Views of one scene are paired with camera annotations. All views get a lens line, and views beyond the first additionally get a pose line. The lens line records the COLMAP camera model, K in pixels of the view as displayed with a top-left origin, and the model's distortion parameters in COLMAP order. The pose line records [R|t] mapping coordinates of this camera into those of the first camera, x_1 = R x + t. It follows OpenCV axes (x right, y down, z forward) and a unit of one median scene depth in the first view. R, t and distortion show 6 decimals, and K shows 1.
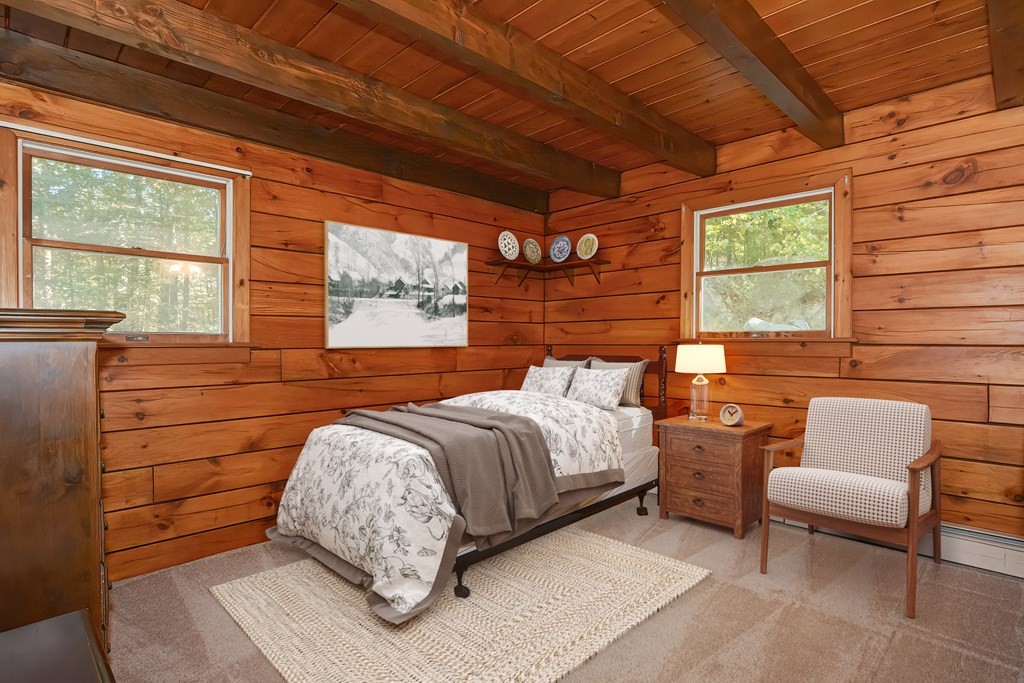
lens RADIAL K [[525.3, 0, 503.2], [0, 525.3, 339.8], [0, 0, 1]] dist [0.018985, 0.000350]
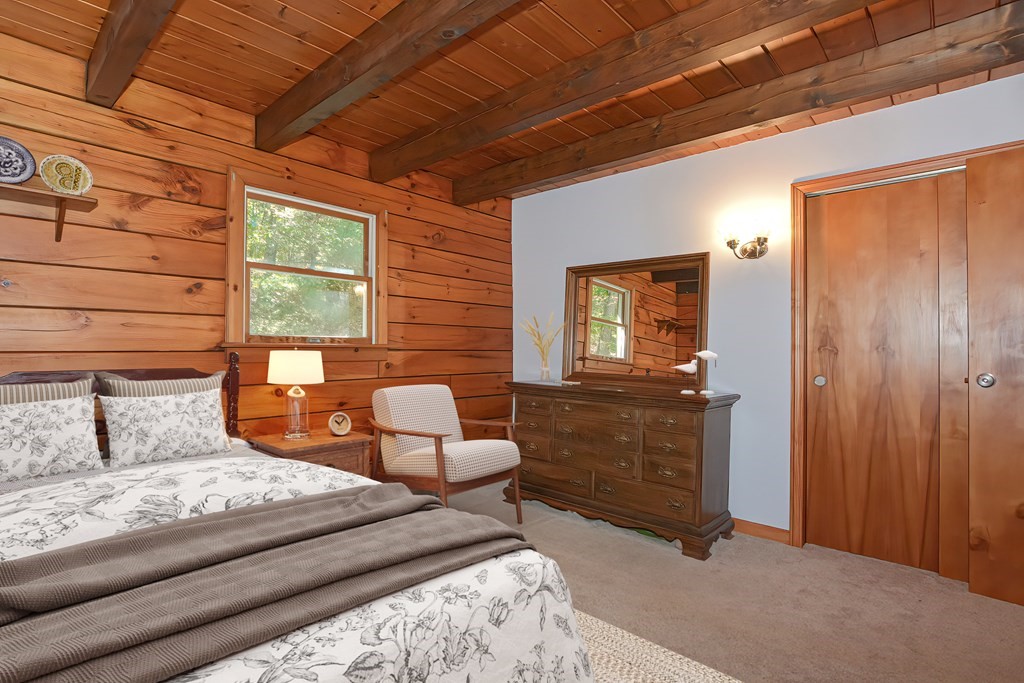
lens RADIAL K [[501.1, 0, 507.1], [0, 501.1, 345.9], [0, 0, 1]] dist [-0.032618, 0.022853]
pose [[-0.045424, -0.000454, 0.998968, -0.455998], [-0.012661, 0.999920, -0.000122, -0.003228], [-0.998888, -0.012653, -0.045426, 0.697825]]
